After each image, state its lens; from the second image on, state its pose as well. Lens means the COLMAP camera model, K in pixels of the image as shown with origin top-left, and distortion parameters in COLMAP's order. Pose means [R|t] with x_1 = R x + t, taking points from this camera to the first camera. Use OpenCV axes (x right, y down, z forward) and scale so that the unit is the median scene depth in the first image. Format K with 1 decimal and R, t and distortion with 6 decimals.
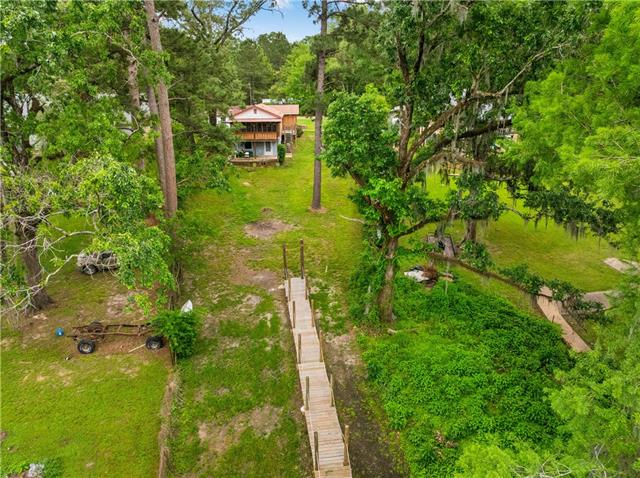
lens RADIAL K [[461.0, 0, 317.3], [0, 461.0, 240.6], [0, 0, 1]] dist [-0.029260, 0.003318]
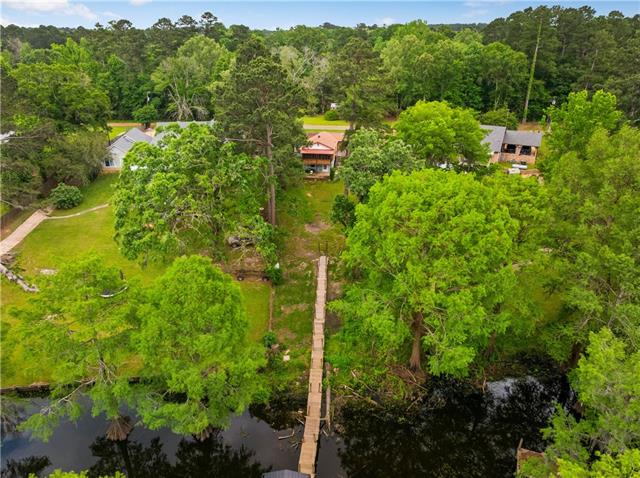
lens RADIAL K [[461.0, 0, 320.8], [0, 461.0, 239.2], [0, 0, 1]] dist [-0.029260, 0.003318]
pose [[0.986895, 0.080218, -0.140013, 0.269857], [-0.066311, 0.992642, 0.101320, -0.250849], [0.147111, -0.090708, 0.984952, -1.328867]]
